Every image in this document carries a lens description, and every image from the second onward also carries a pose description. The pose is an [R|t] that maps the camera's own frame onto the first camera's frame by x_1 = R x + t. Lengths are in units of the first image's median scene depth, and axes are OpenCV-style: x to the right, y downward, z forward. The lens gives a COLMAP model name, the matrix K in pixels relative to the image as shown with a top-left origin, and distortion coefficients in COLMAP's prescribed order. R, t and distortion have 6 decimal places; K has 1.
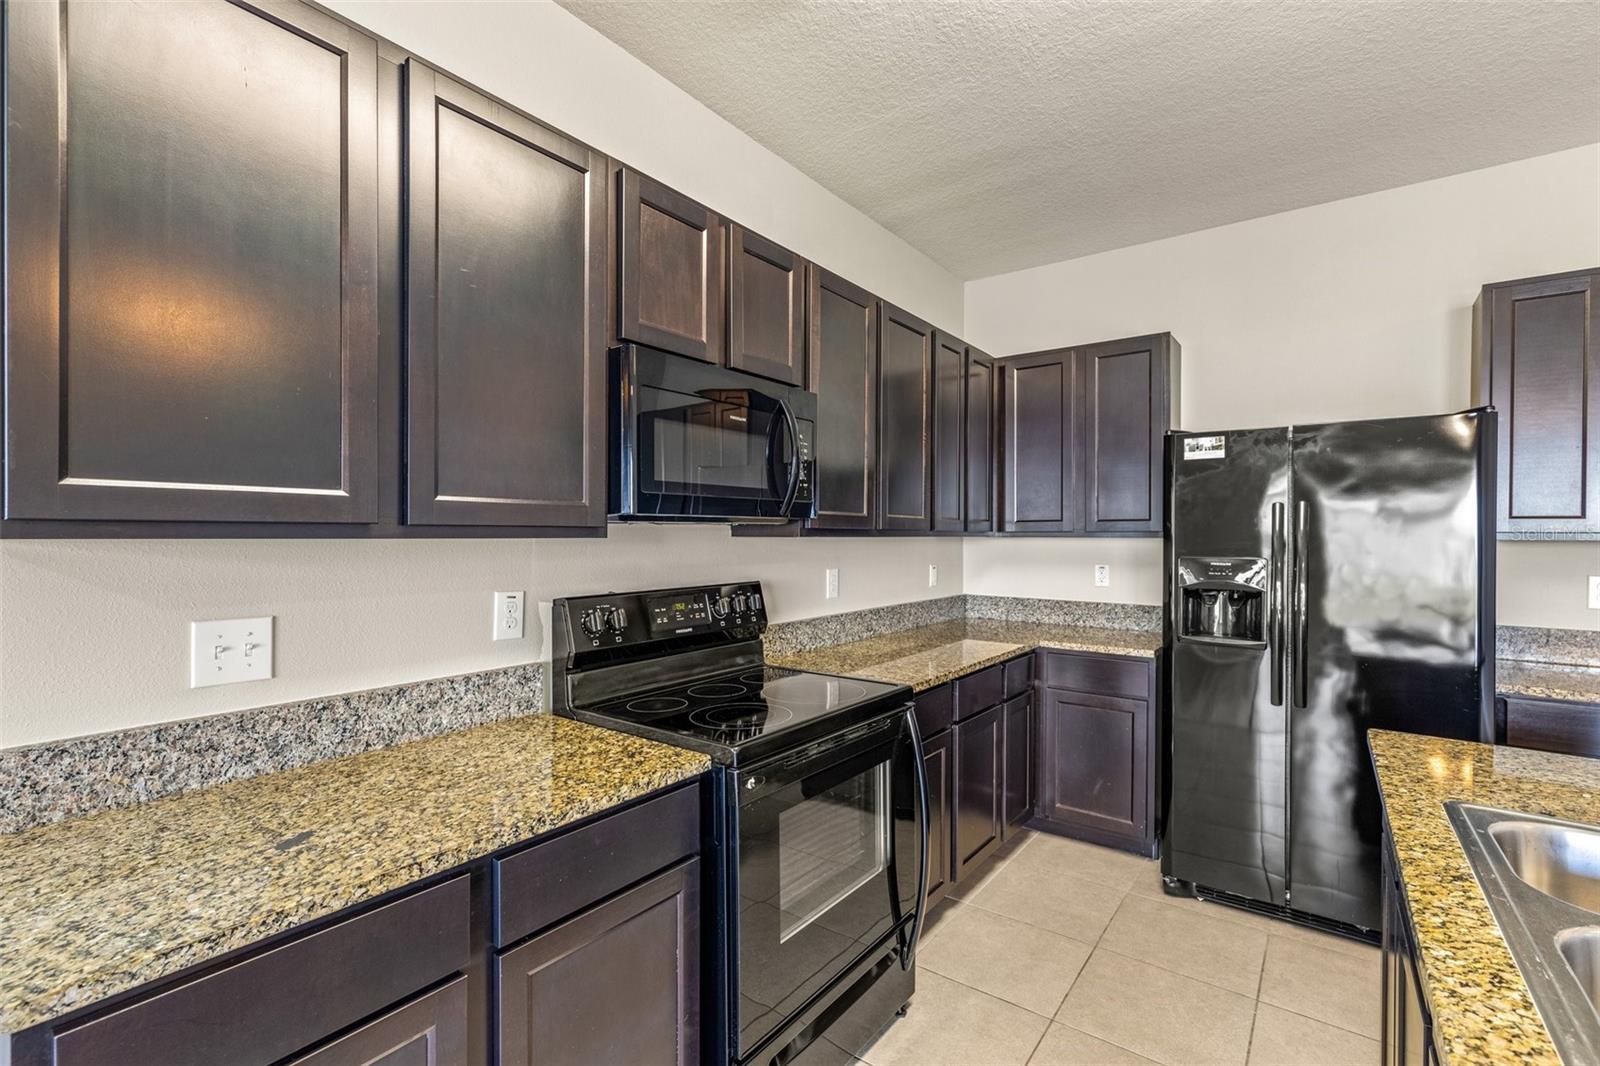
lens RADIAL K [[717.5, 0, 799.9], [0, 717.5, 537.3], [0, 0, 1]] dist [0.003926, 0.000304]
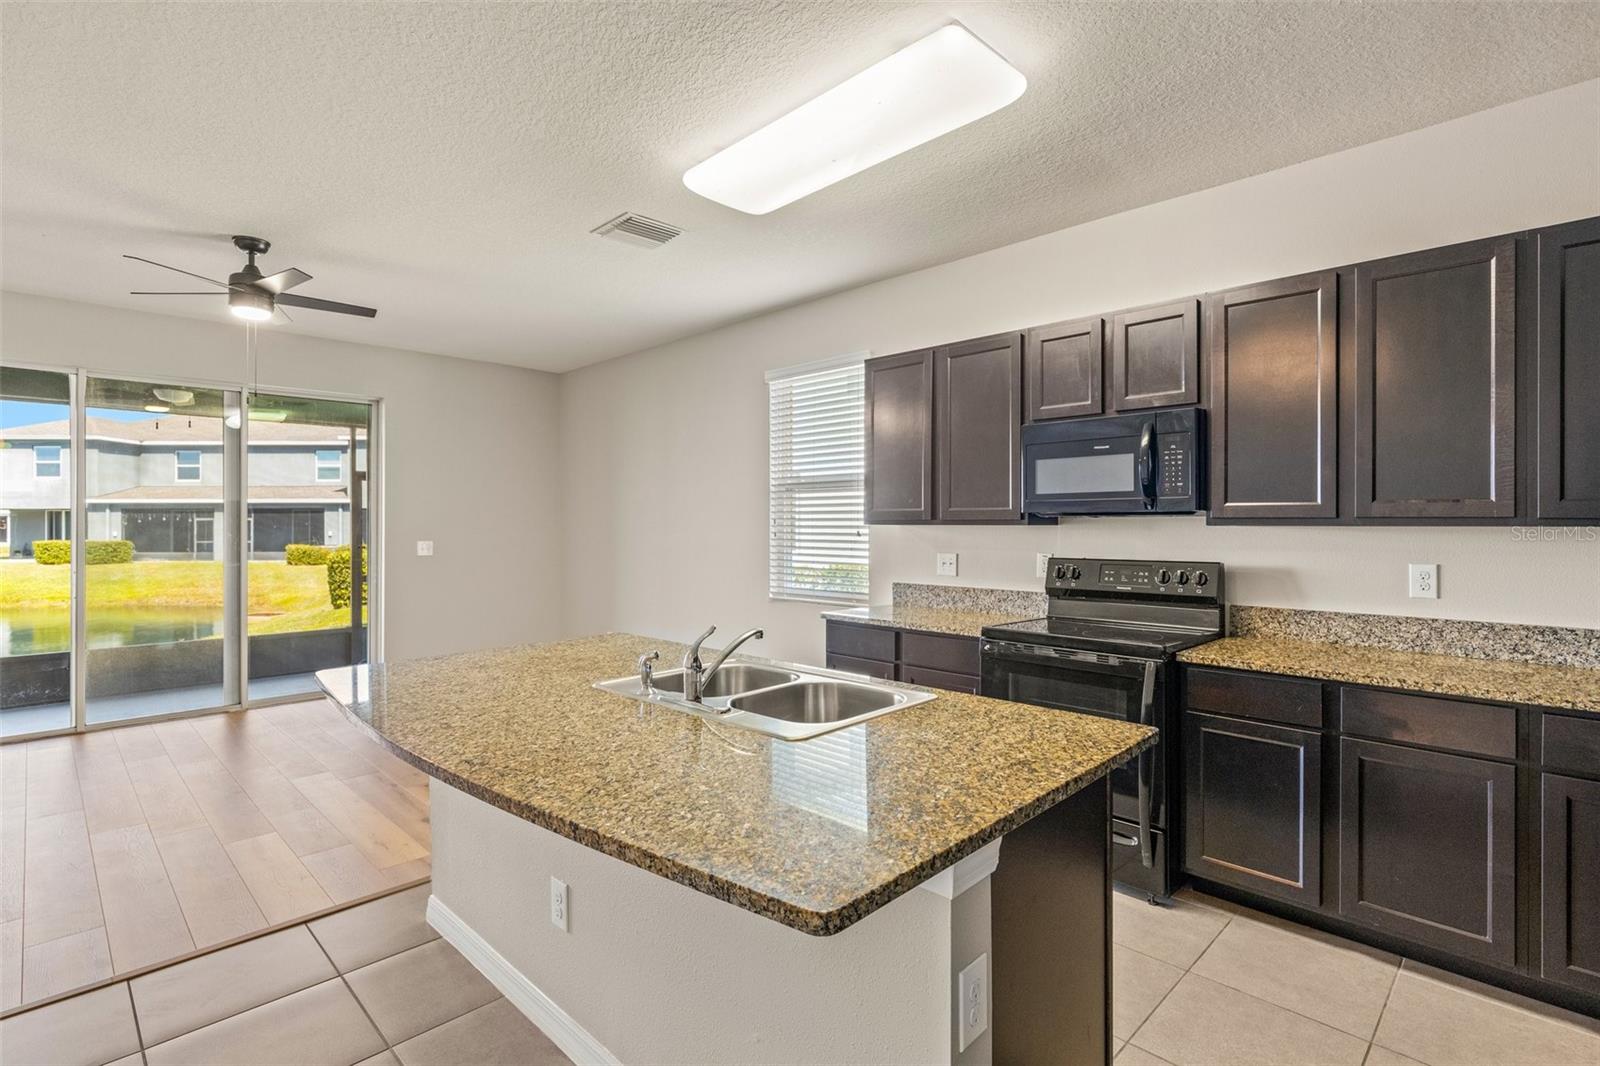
lens RADIAL K [[763.8, 0, 807.8], [0, 763.8, 527.0], [0, 0, 1]] dist [0.000595, 0.000040]
pose [[-0.134960, 0.000719, -0.990851, 1.527417], [-0.007959, 0.999967, 0.001809, 0.004988], [0.990819, 0.008130, -0.134950, 0.568339]]
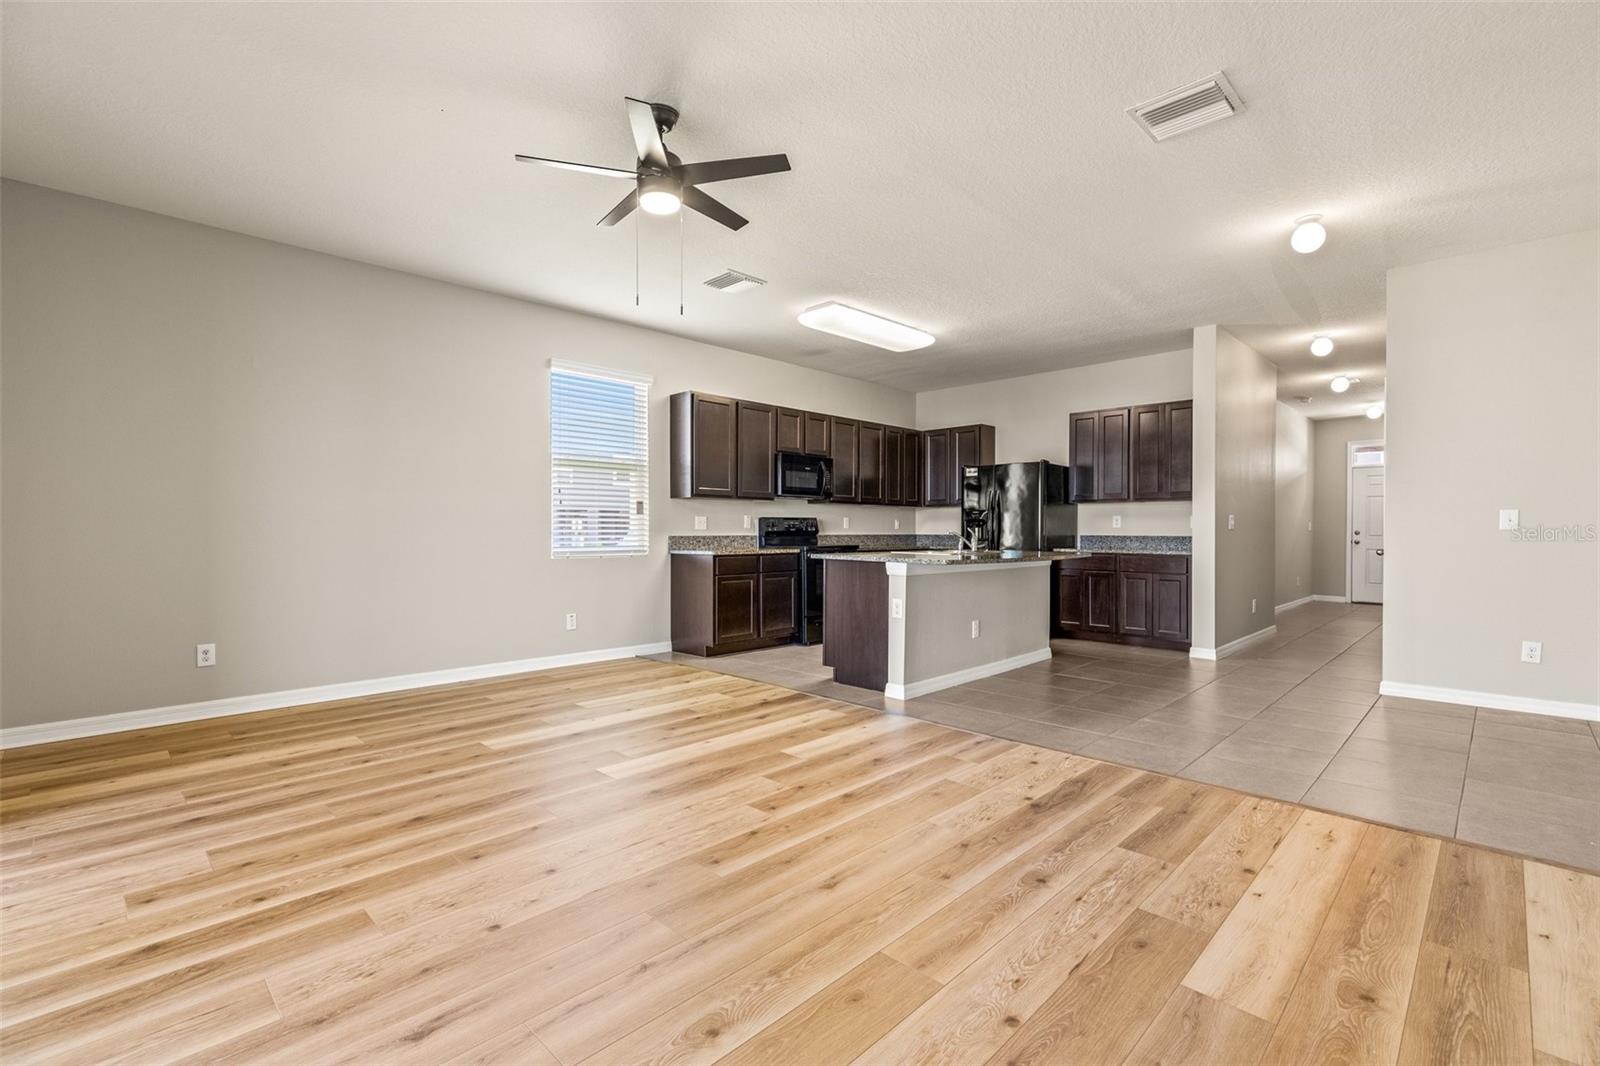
lens RADIAL K [[717.5, 0, 799.9], [0, 717.5, 537.3], [0, 0, 1]] dist [0.003926, 0.000304]
pose [[0.990640, -0.002217, -0.136486, 0.344113], [0.002430, 0.999996, 0.001394, 0.164245], [0.136482, -0.001713, 0.990641, -2.424042]]
